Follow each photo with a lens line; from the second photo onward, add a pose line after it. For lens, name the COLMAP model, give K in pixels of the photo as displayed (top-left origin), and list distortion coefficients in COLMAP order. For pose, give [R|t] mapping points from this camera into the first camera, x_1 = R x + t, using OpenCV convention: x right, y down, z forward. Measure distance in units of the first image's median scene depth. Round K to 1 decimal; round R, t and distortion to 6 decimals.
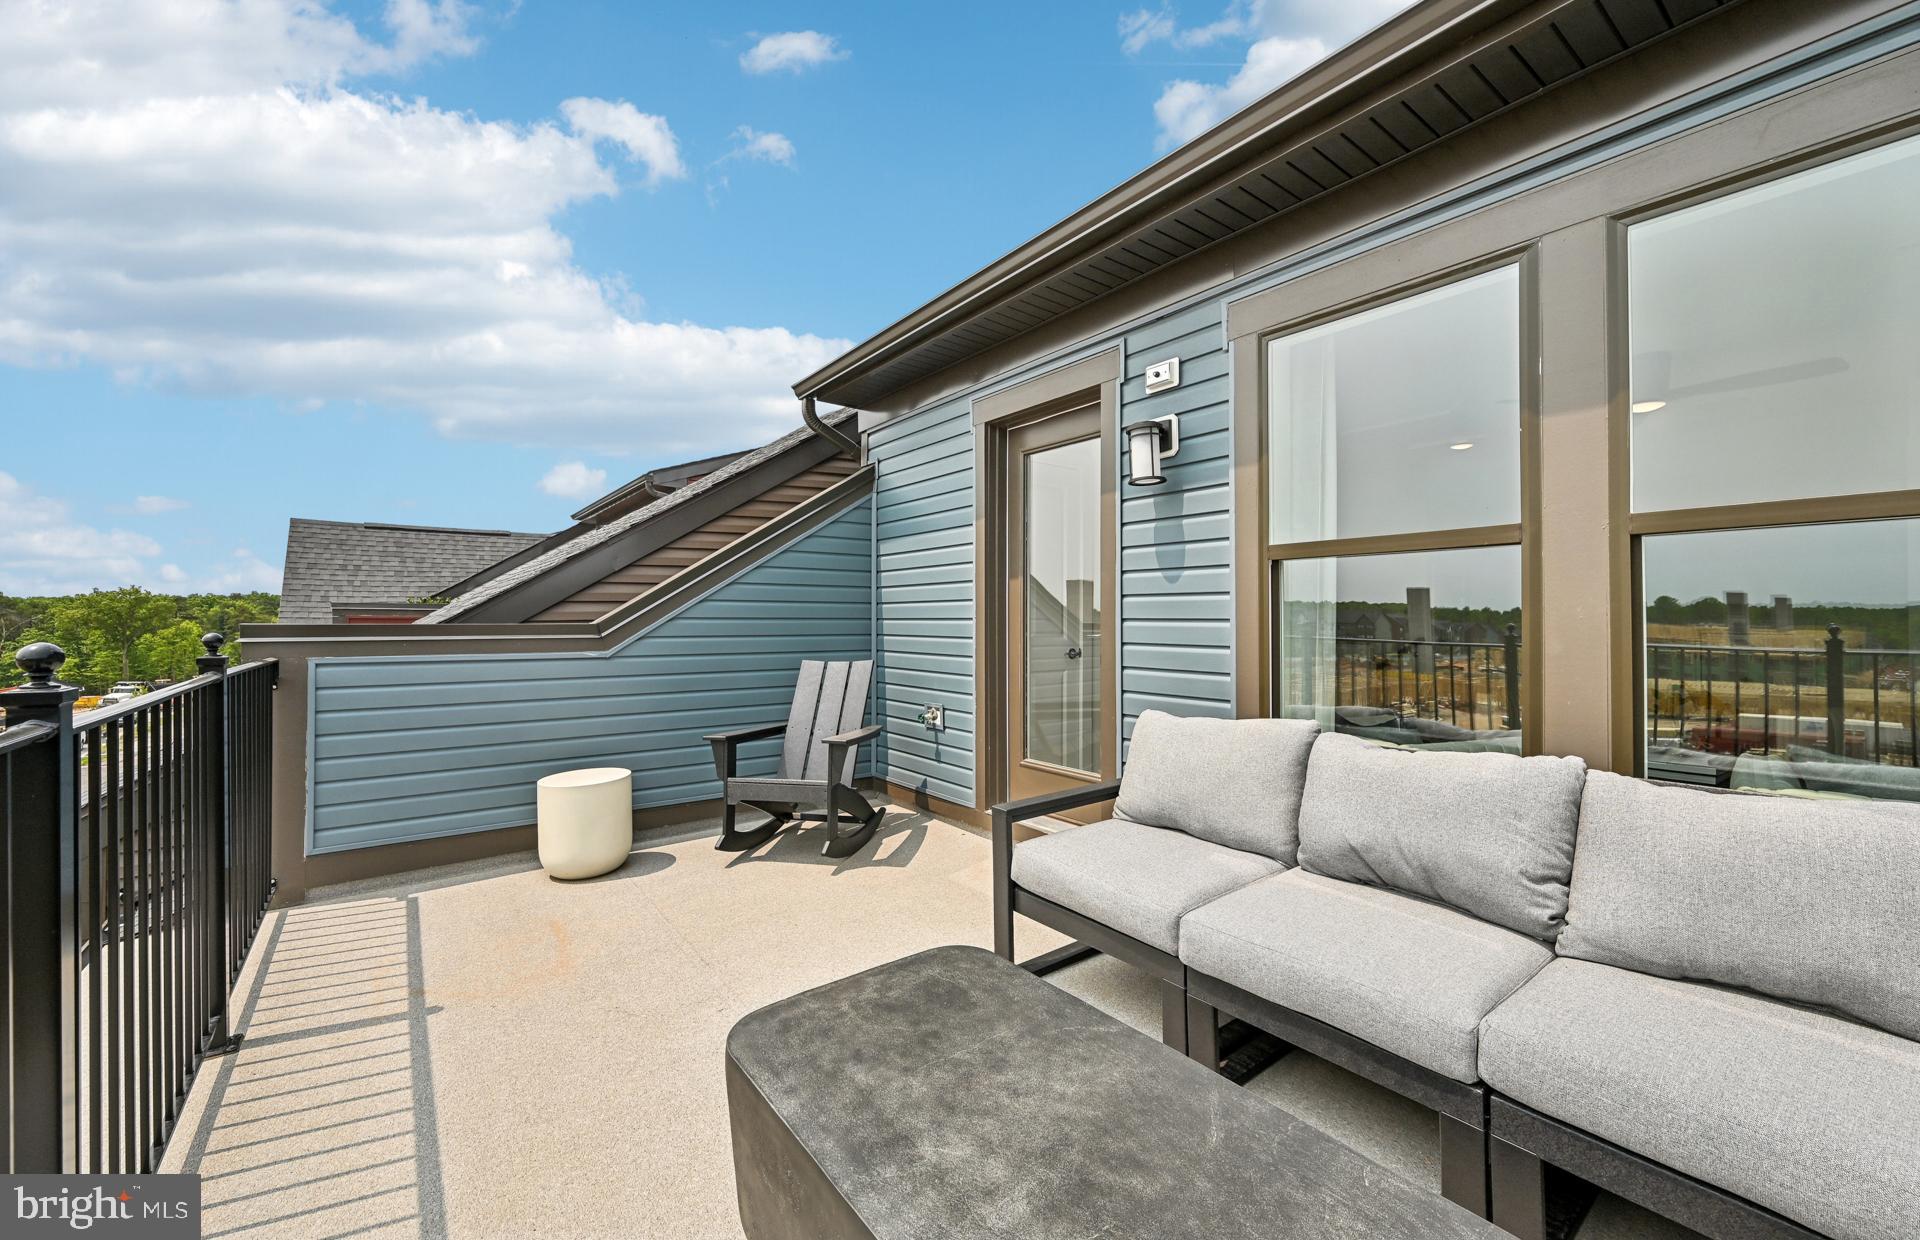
lens RADIAL K [[762.7, 0, 970.8], [0, 762.7, 612.9], [0, 0, 1]] dist [0.001242, -0.000097]
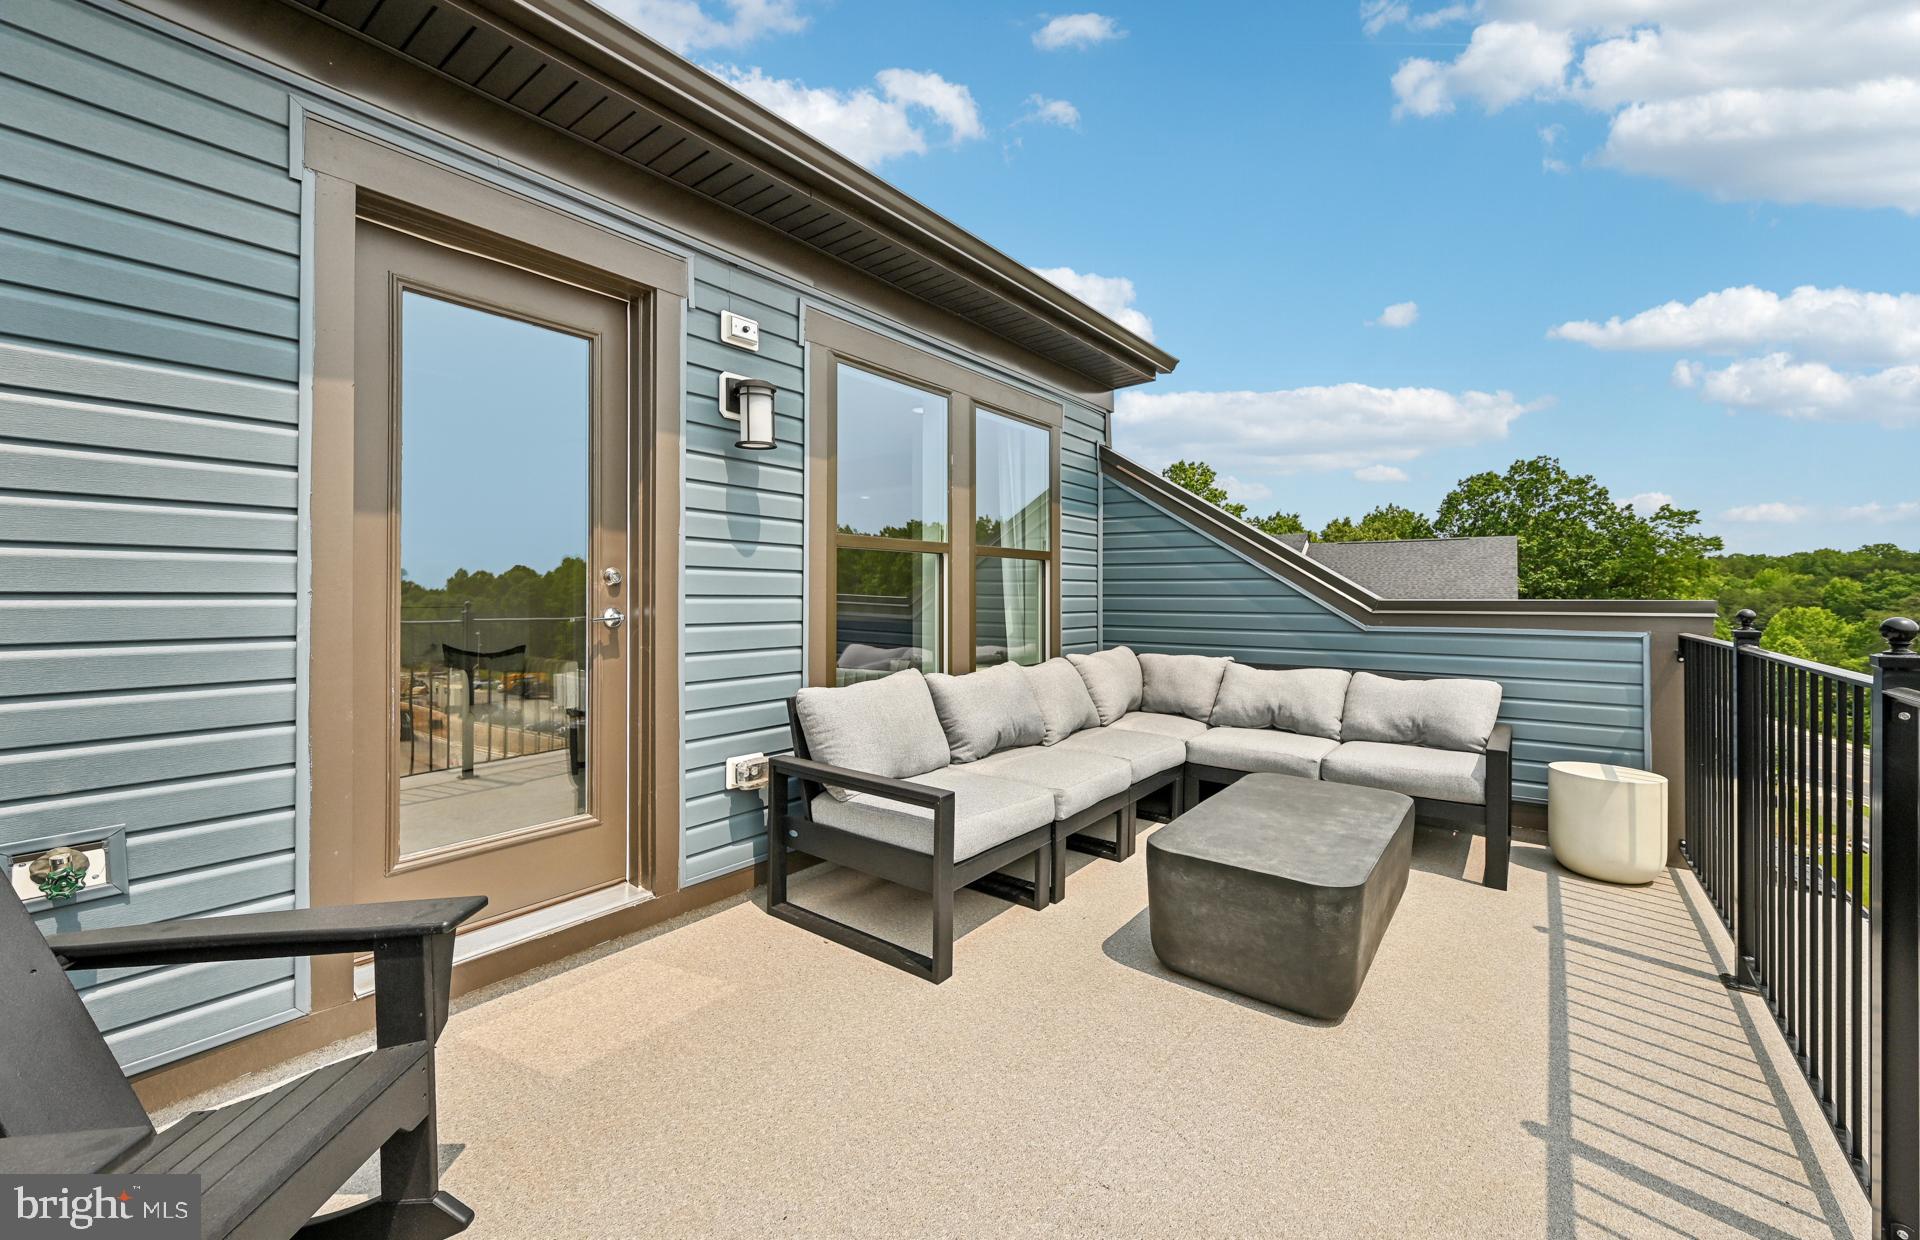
lens RADIAL K [[775.8, 0, 963.1], [0, 775.8, 587.3], [0, 0, 1]] dist [-0.000974, -0.000176]
pose [[-0.265081, 0.005108, 0.964212, -0.817991], [-0.016553, 0.999814, -0.009848, 0.003789], [-0.964084, -0.018571, -0.264948, 1.113507]]
